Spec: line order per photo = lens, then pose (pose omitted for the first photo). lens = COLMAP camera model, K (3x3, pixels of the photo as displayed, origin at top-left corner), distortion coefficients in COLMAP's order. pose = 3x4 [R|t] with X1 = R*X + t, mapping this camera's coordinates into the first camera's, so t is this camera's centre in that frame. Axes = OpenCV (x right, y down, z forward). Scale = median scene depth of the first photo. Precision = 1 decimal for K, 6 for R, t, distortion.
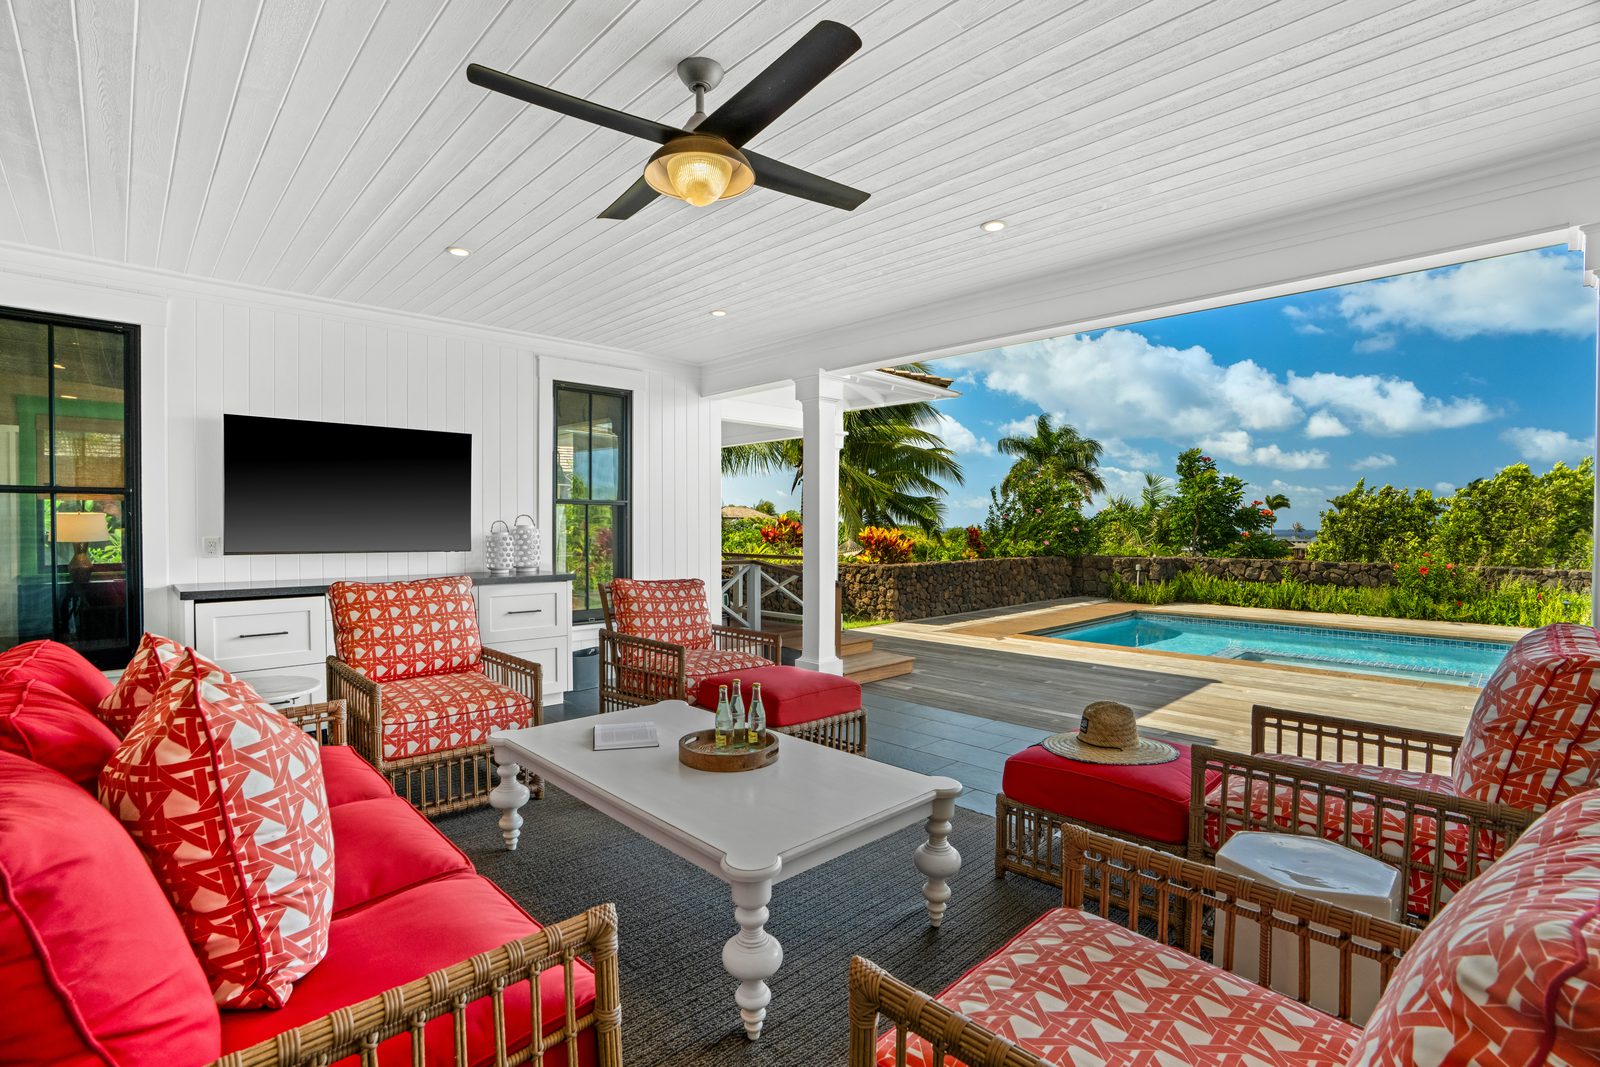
lens RADIAL K [[747.0, 0, 800.1], [0, 747.0, 537.1], [0, 0, 1]] dist [-0.023457, -0.000353]
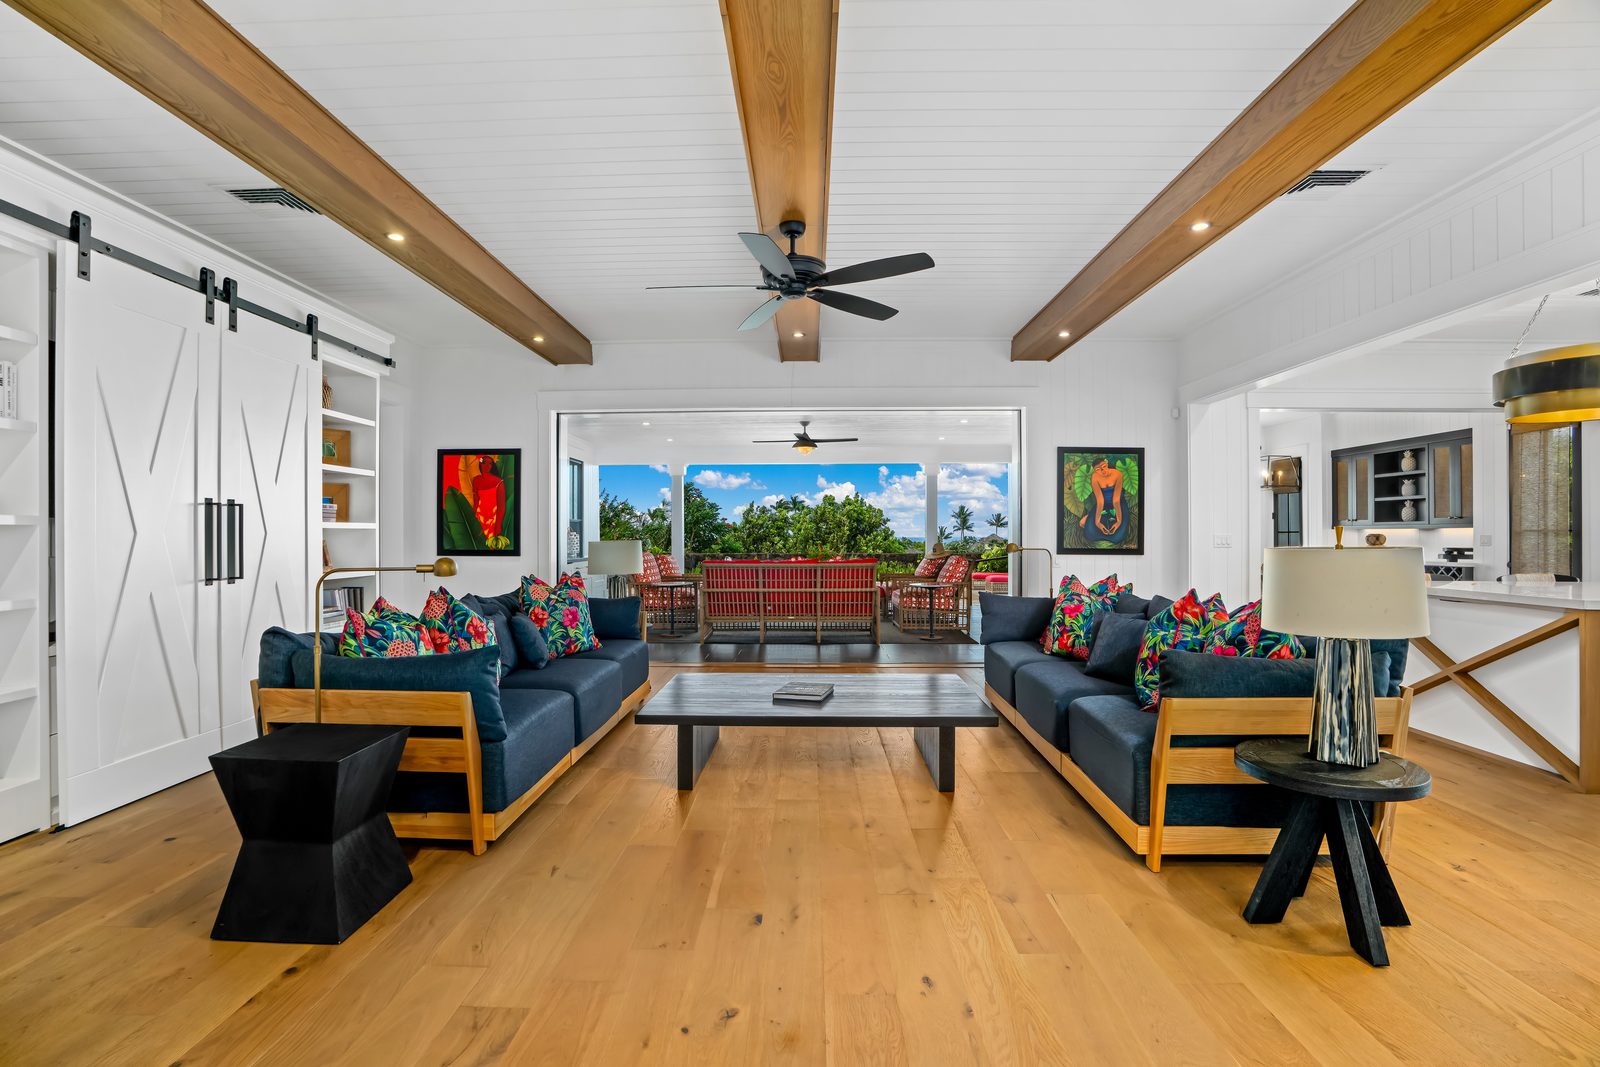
lens RADIAL K [[747.0, 0, 797.3], [0, 747.0, 534.3], [0, 0, 1]] dist [-0.023457, -0.000353]
pose [[0.715799, -0.006247, 0.698279, -0.437843], [0.017817, 0.999798, -0.009319, 0.003482], [-0.698080, 0.019112, 0.715765, -0.261279]]
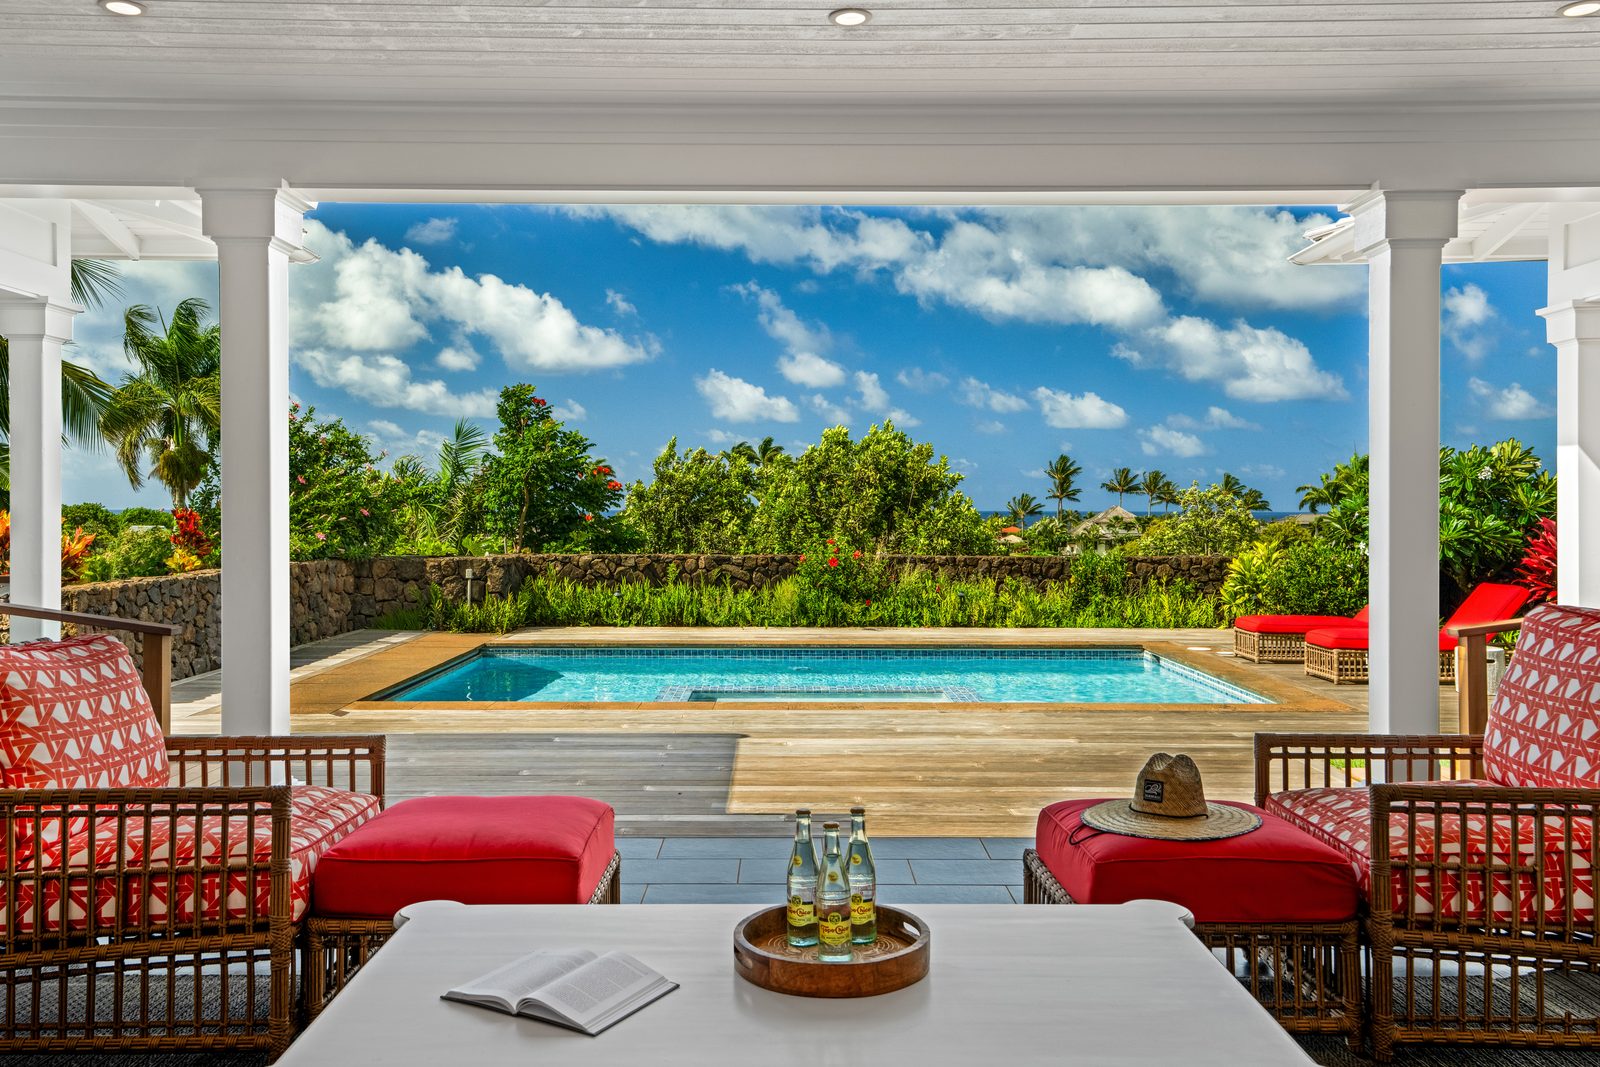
lens RADIAL K [[1302.7, 0, 795.5], [0, 1302.7, 528.7], [0, 0, 1]] dist [-0.003117, -0.002515]
pose [[0.701874, -0.016108, 0.712119, -0.120770], [0.013997, 0.999863, 0.008822, -0.001854], [-0.712164, 0.003776, 0.702003, 0.063015]]
